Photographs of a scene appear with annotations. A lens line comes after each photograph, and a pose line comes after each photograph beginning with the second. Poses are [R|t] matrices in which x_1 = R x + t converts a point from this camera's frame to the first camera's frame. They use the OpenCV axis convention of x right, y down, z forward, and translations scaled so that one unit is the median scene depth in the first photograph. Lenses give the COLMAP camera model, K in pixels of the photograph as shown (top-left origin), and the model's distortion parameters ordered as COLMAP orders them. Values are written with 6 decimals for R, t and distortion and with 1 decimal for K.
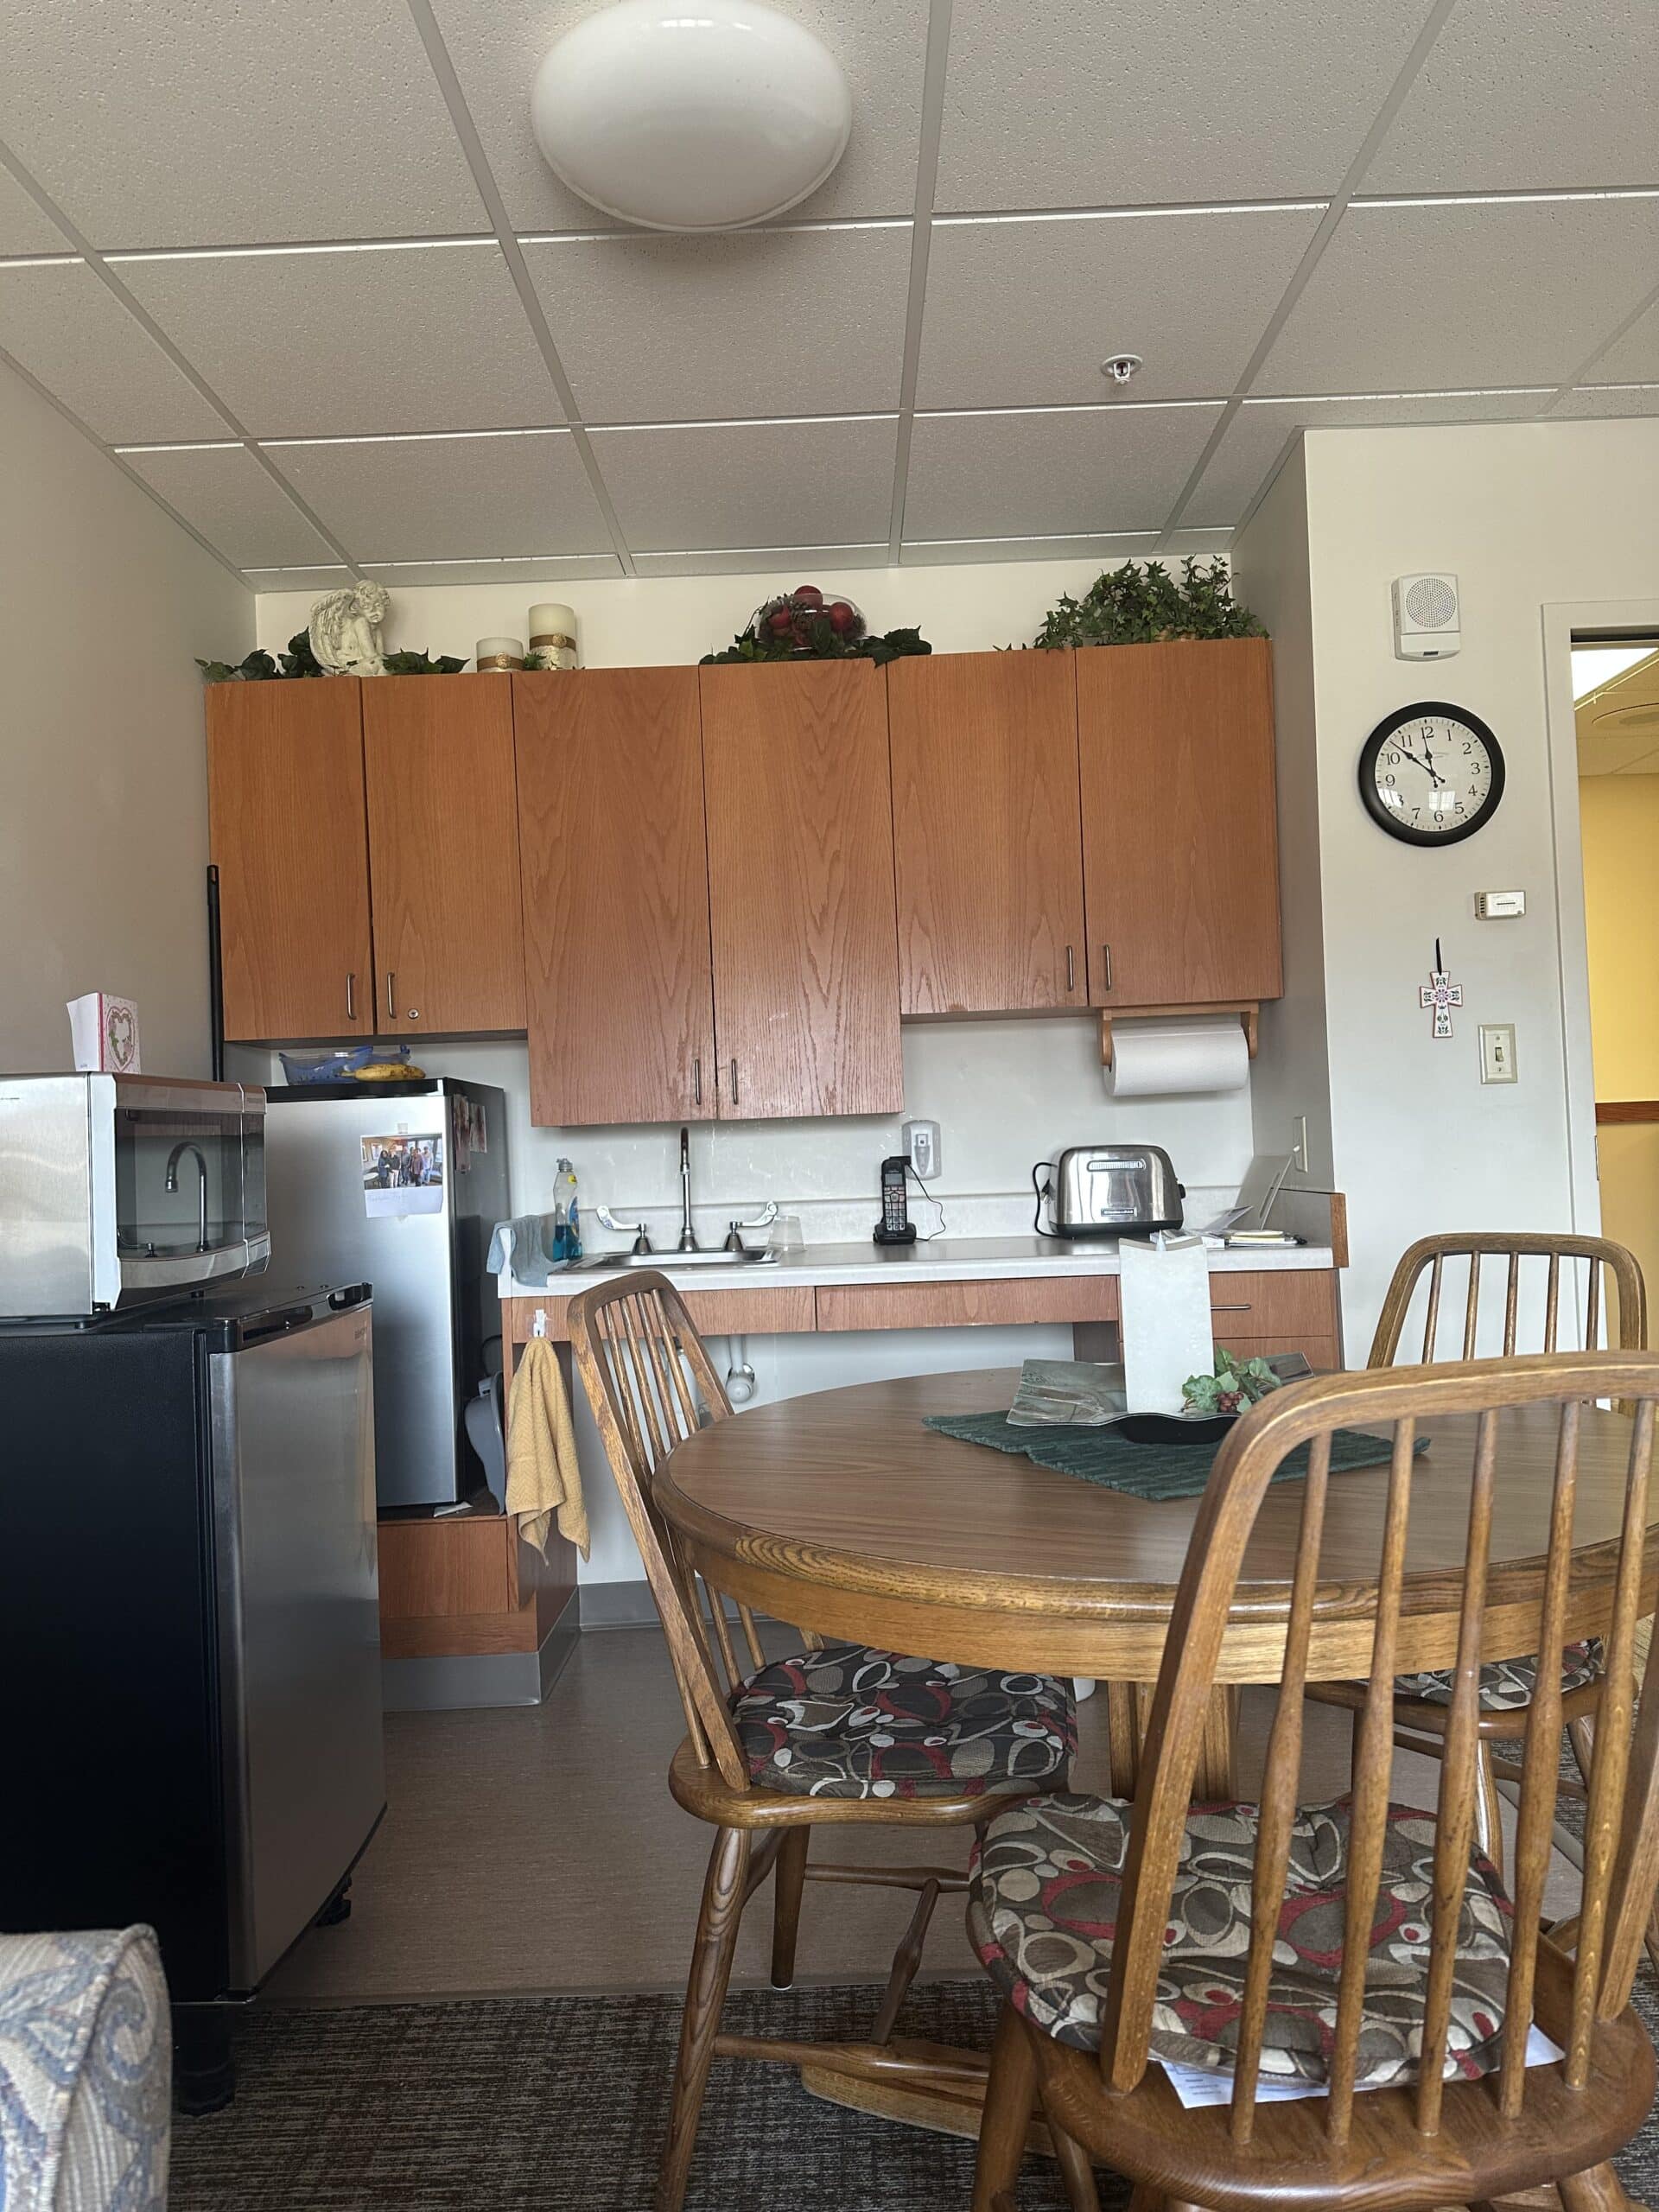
lens RADIAL K [[1700.7, 0, 829.5], [0, 1700.7, 1106.0], [0, 0, 1]] dist [0.291210, -0.001657]
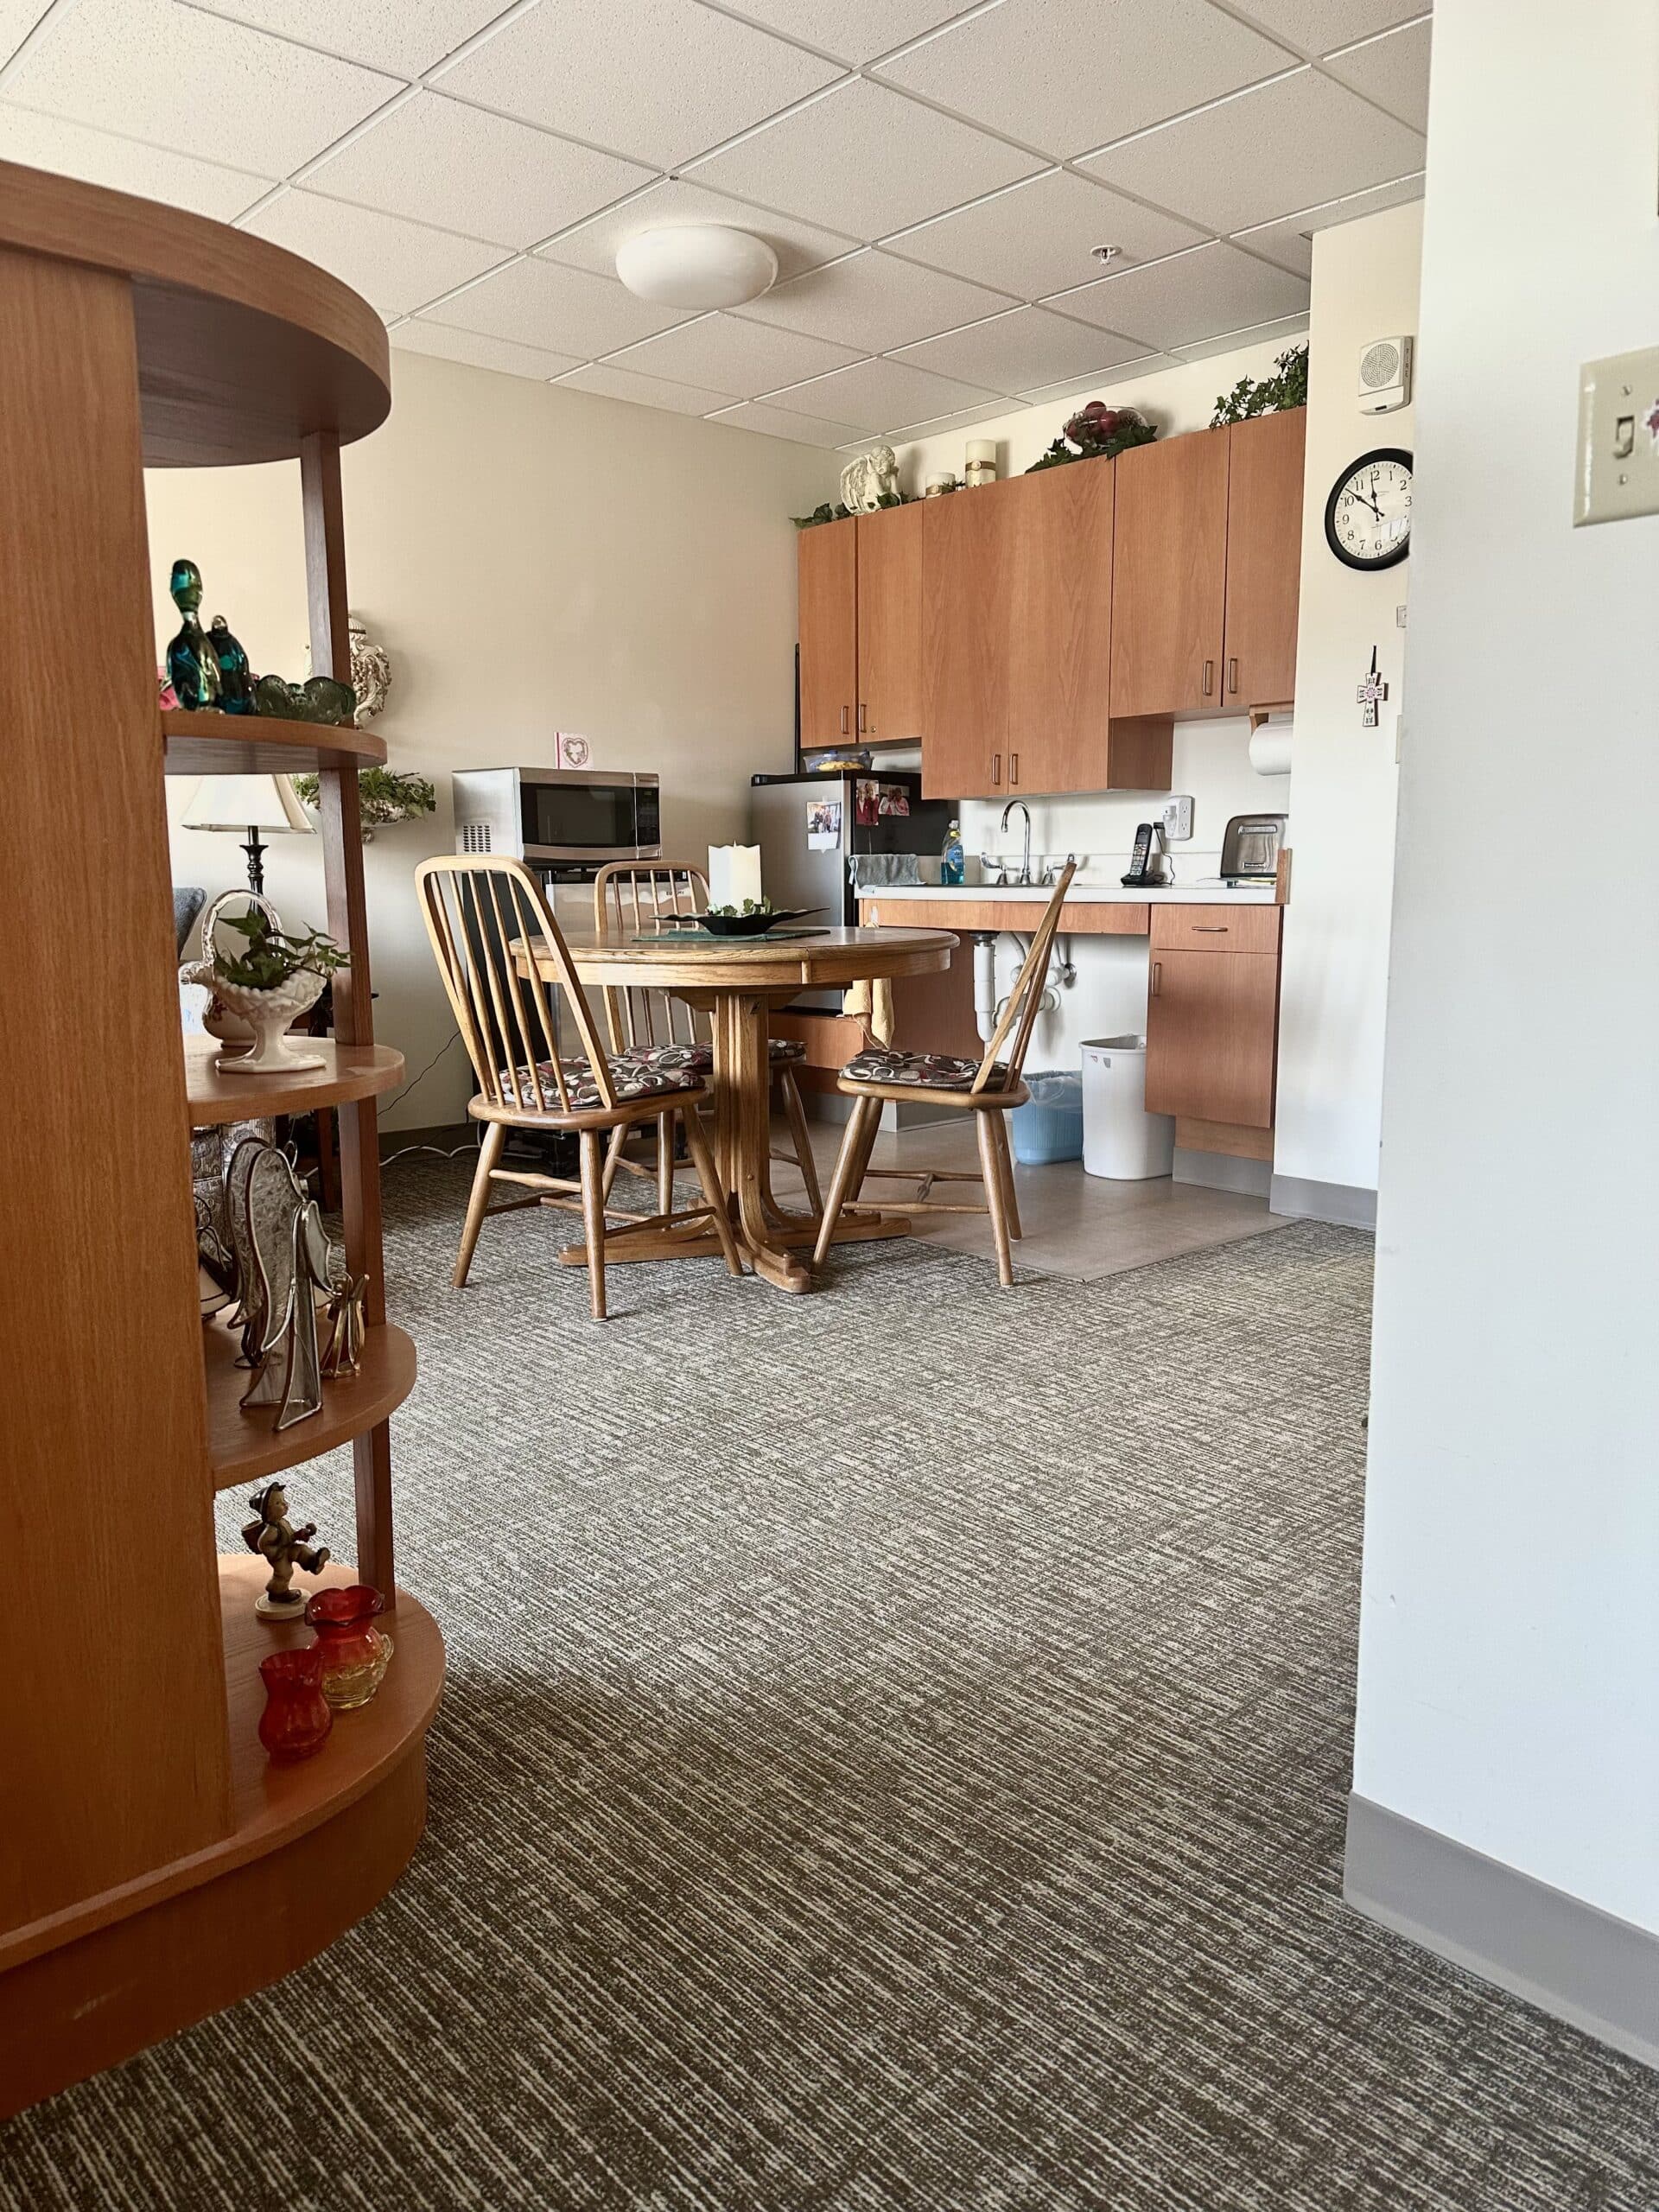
lens RADIAL K [[1700.7, 0, 829.5], [0, 1700.7, 1106.0], [0, 0, 1]] dist [0.291210, -0.001657]
pose [[0.696010, 0.132991, -0.705608, 0.956848], [-0.010235, 0.984436, 0.175448, 0.012918], [0.717959, -0.114892, 0.686538, -0.216598]]
